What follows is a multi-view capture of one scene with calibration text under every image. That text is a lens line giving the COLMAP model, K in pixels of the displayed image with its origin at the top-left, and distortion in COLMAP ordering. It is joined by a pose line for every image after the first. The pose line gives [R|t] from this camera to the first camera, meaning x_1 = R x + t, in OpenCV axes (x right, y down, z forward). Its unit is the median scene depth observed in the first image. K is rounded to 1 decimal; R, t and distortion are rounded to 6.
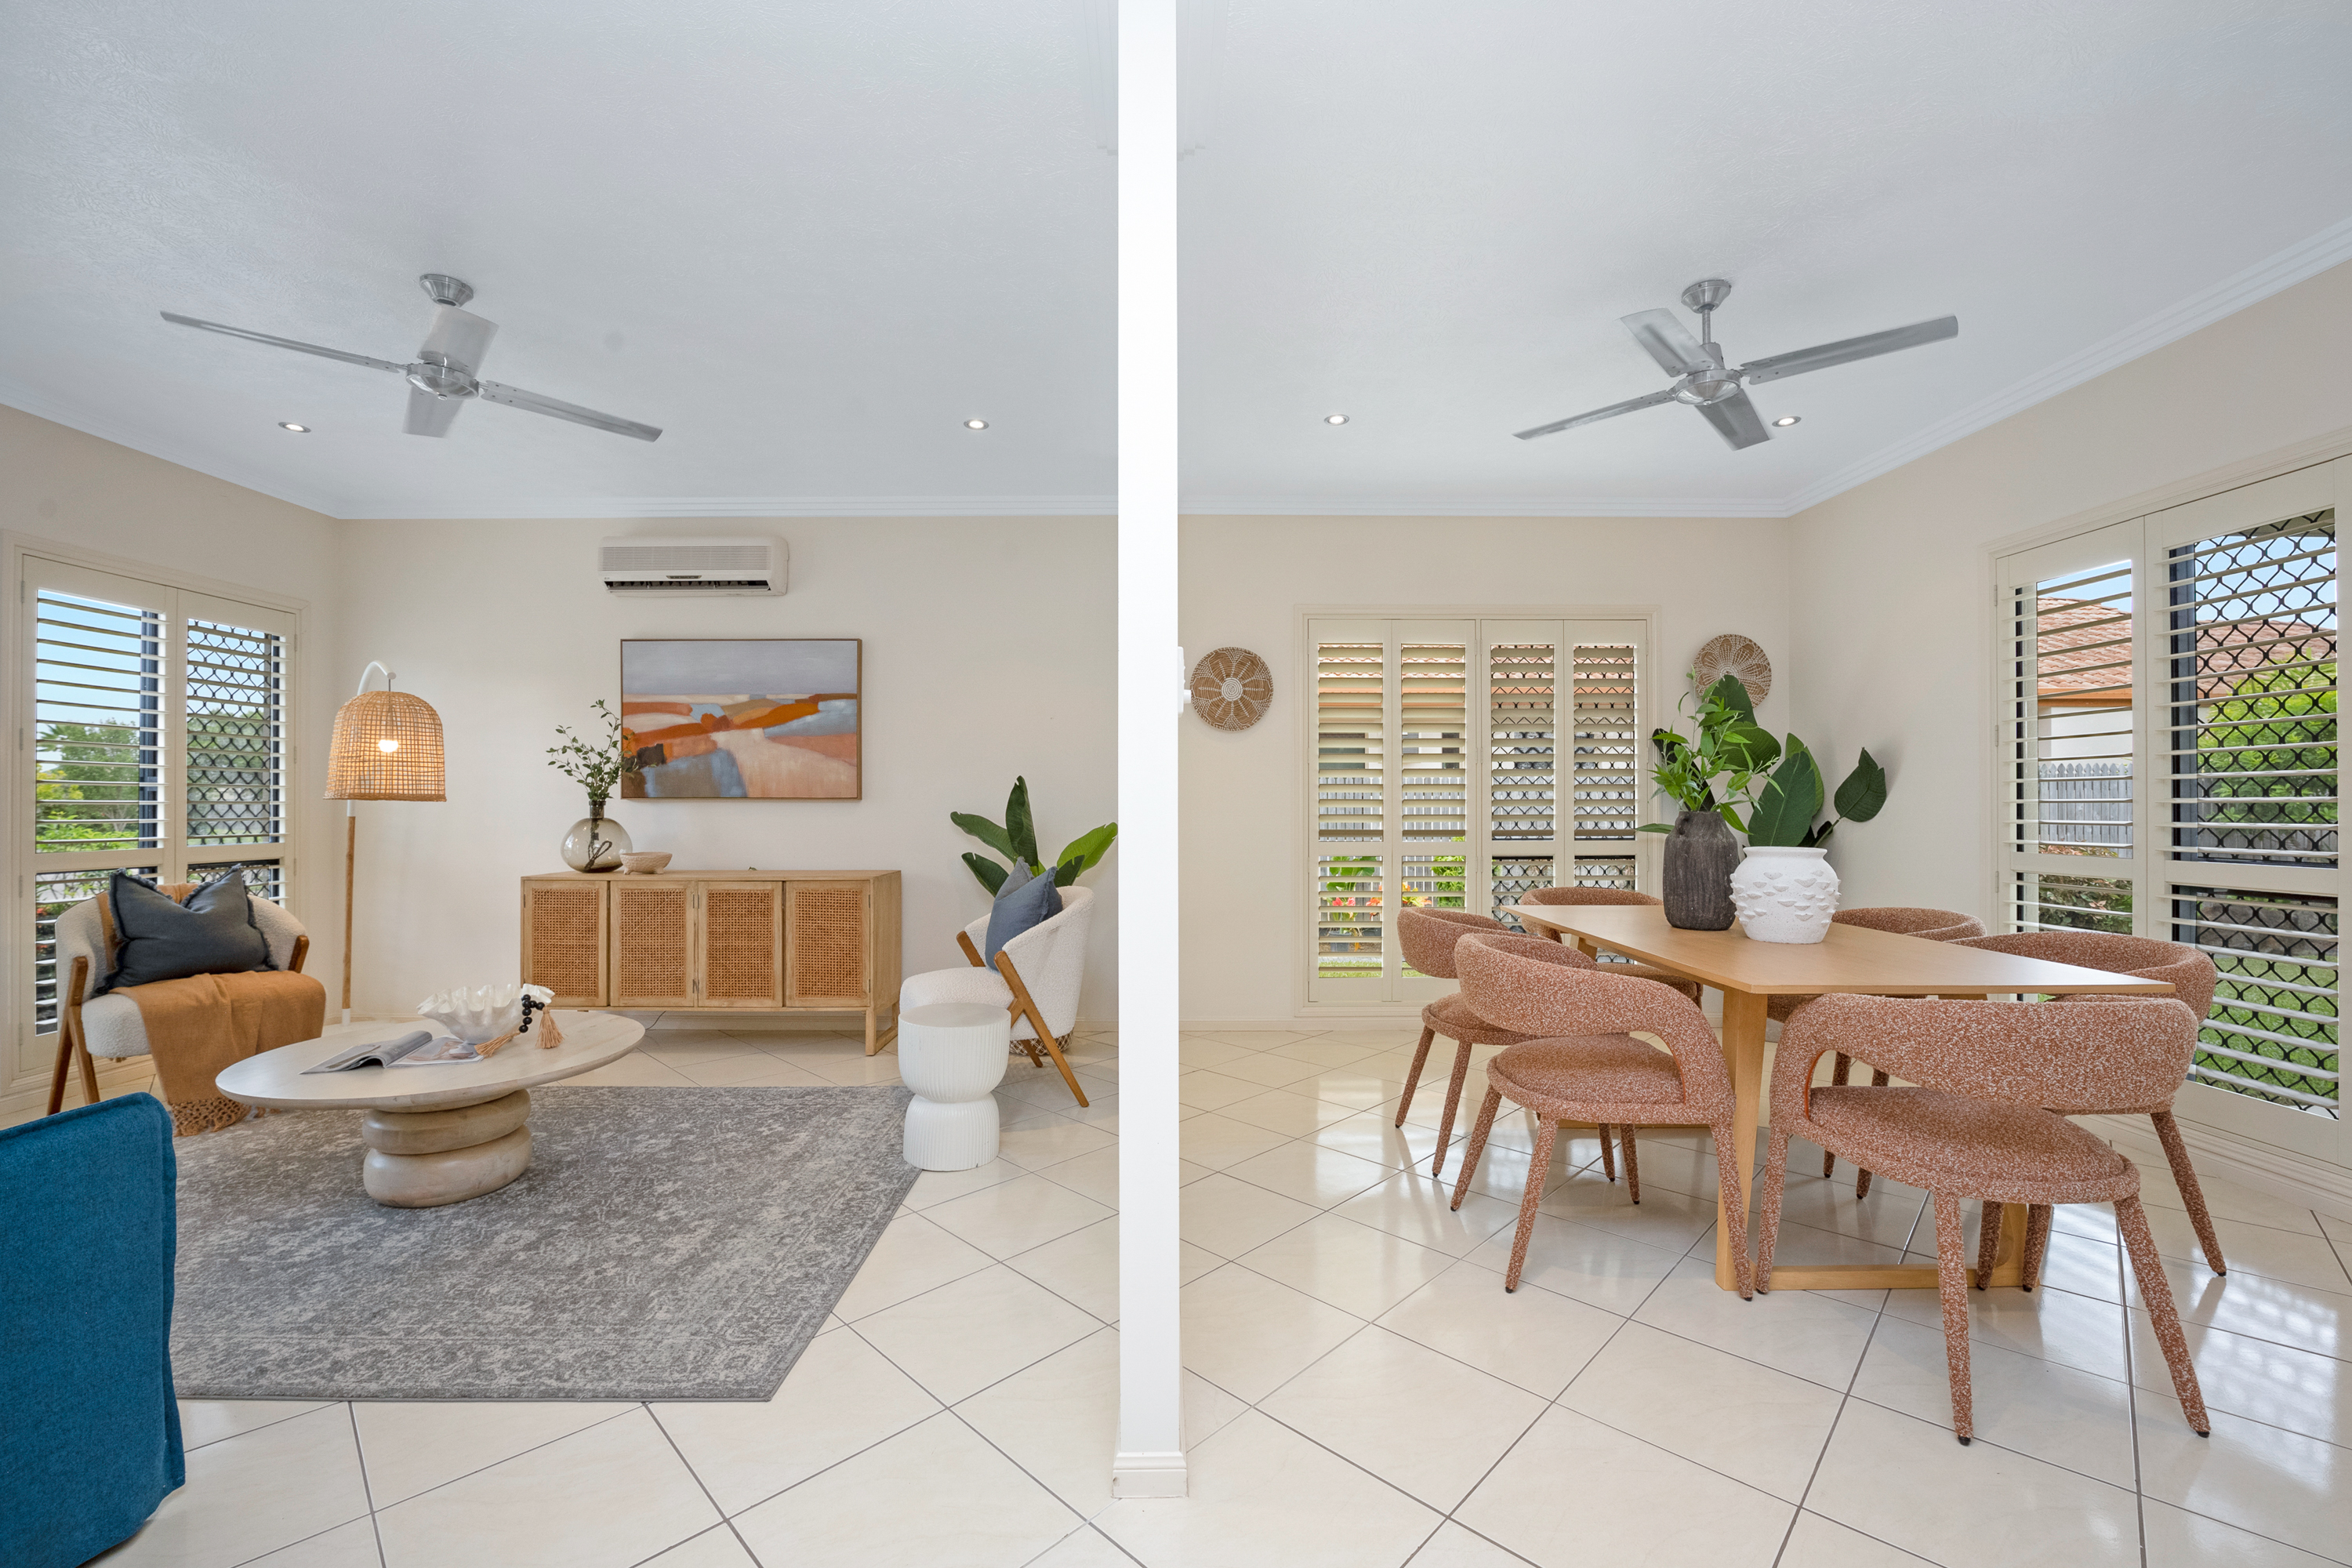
lens RADIAL K [[946.6, 0, 1177.7], [0, 946.6, 794.2], [0, 0, 1]] dist [-0.007274, -0.000167]
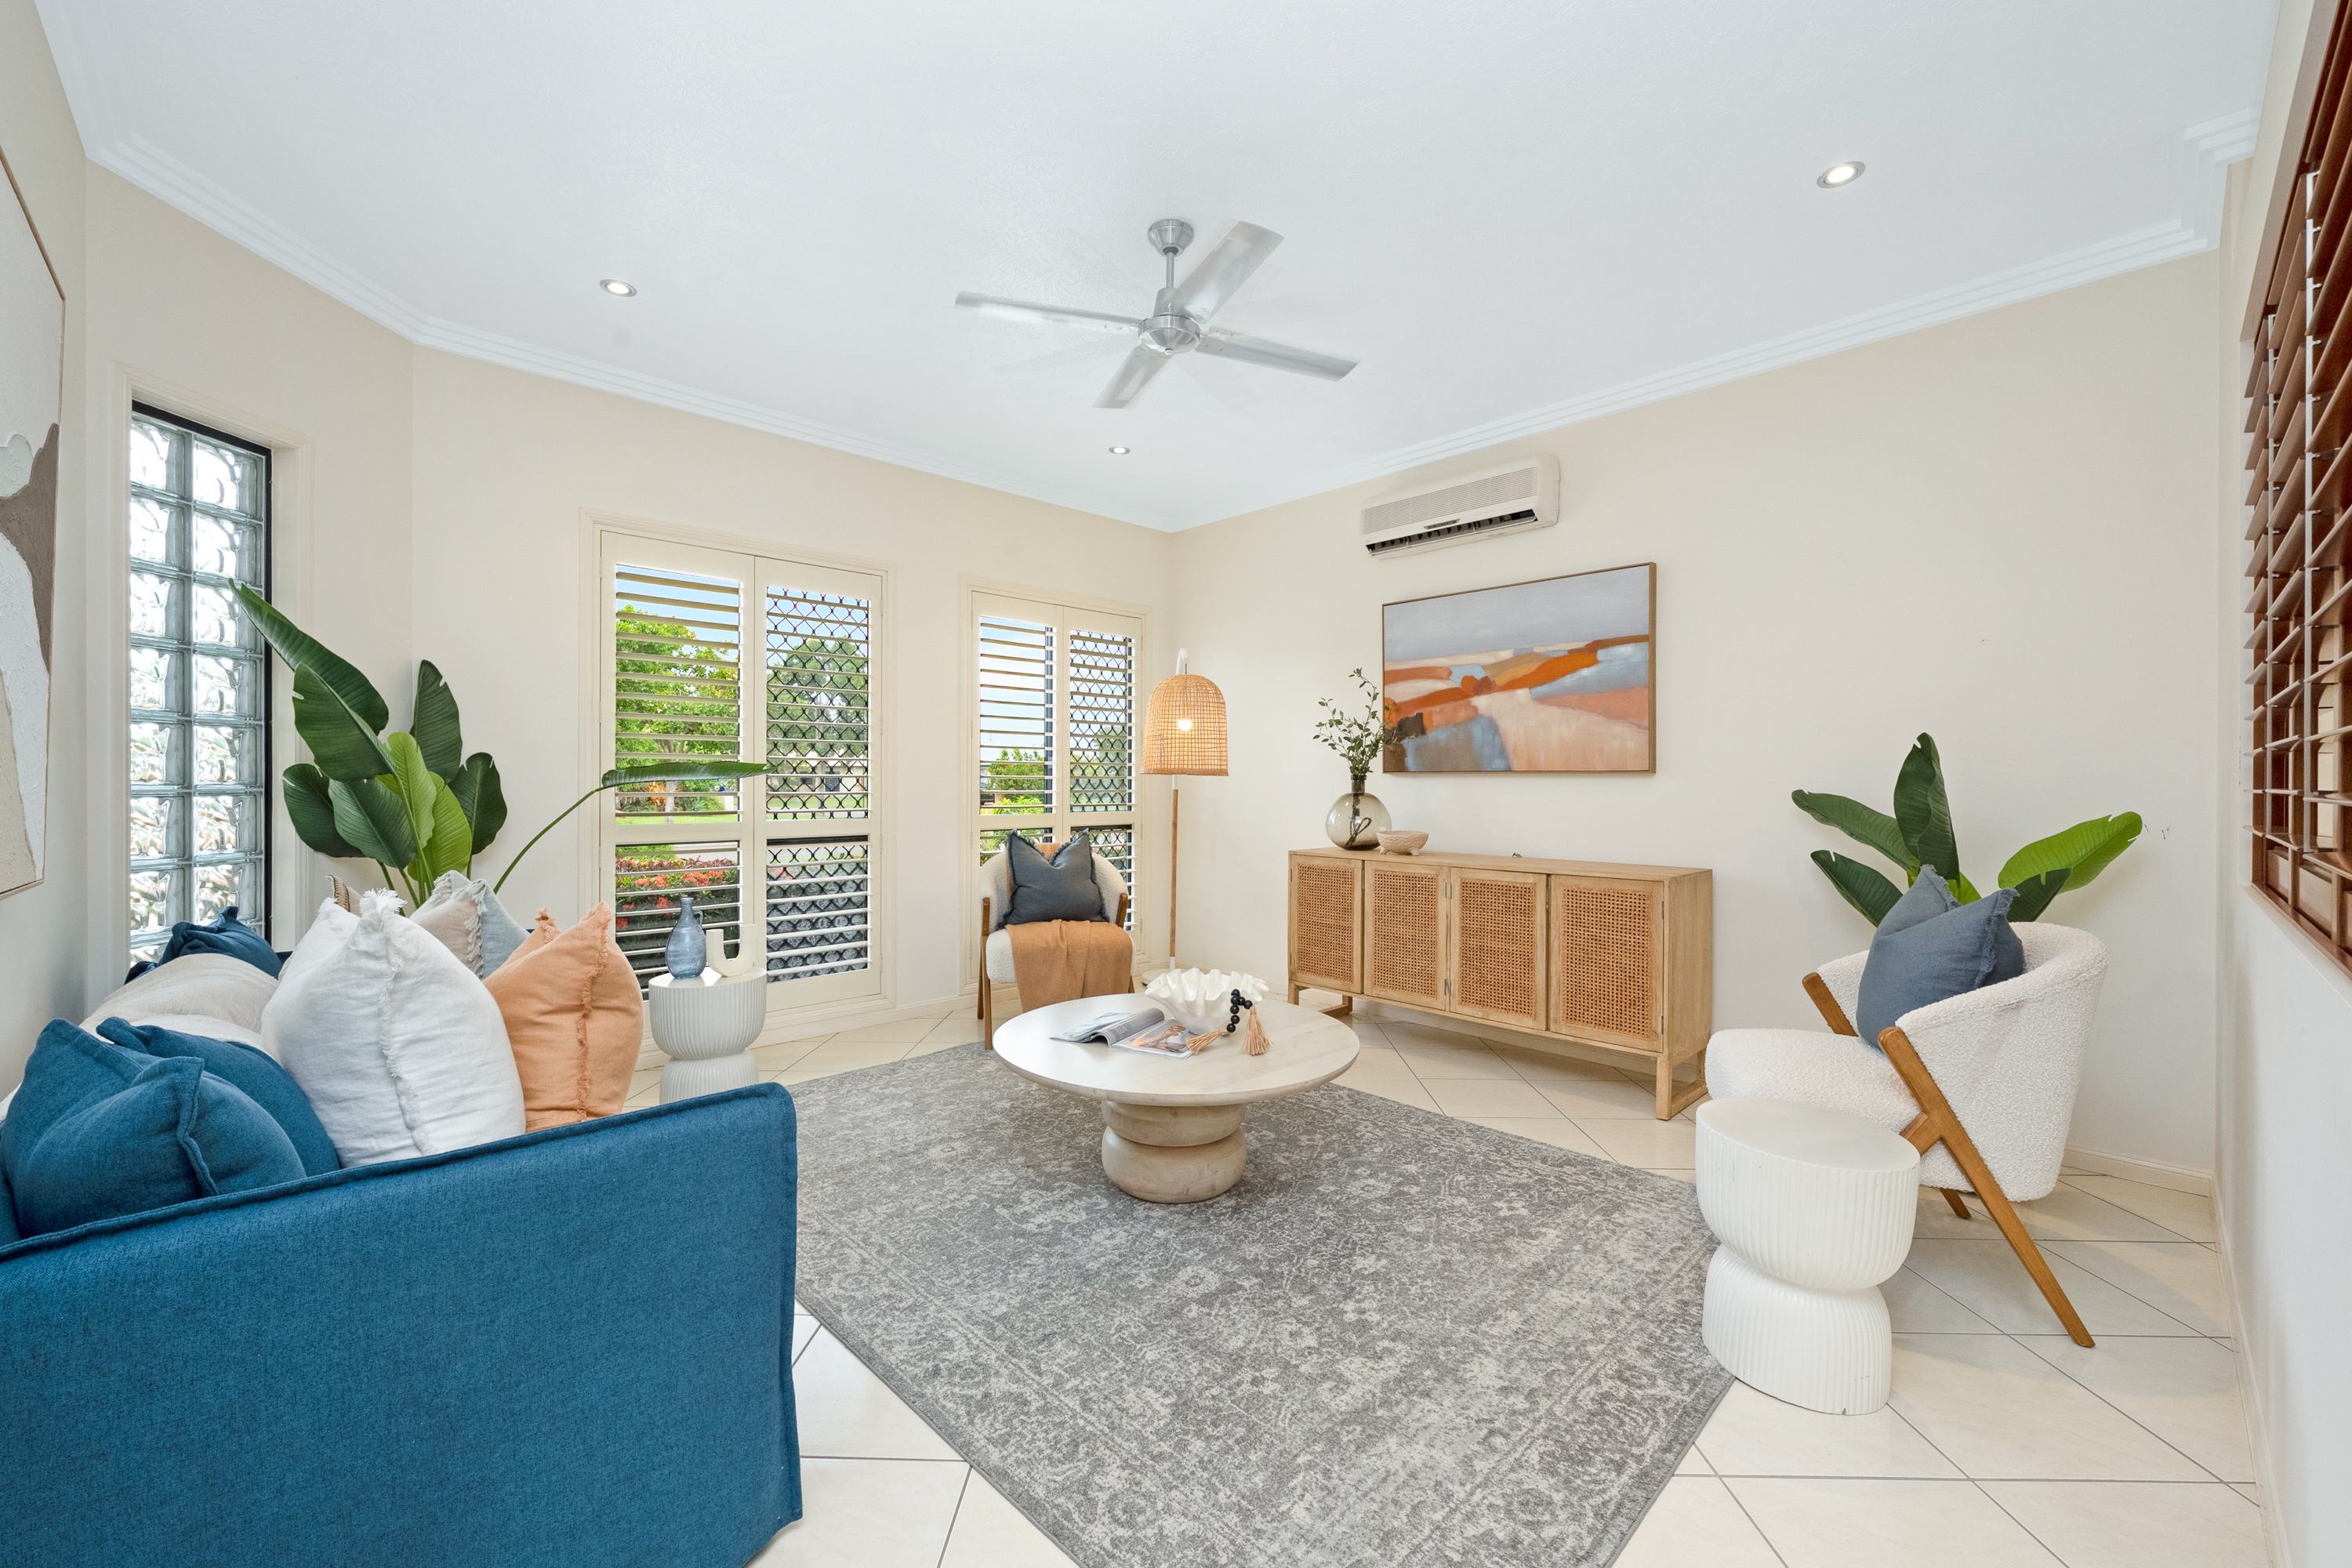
lens RADIAL K [[946.6, 0, 1146.1], [0, 946.6, 785.6], [0, 0, 1]] dist [-0.007274, -0.000167]
pose [[0.671390, 0.005381, -0.741085, -0.061684], [0.006353, 0.999895, 0.013016, 0.004721], [0.741077, -0.013447, 0.671285, 0.250188]]
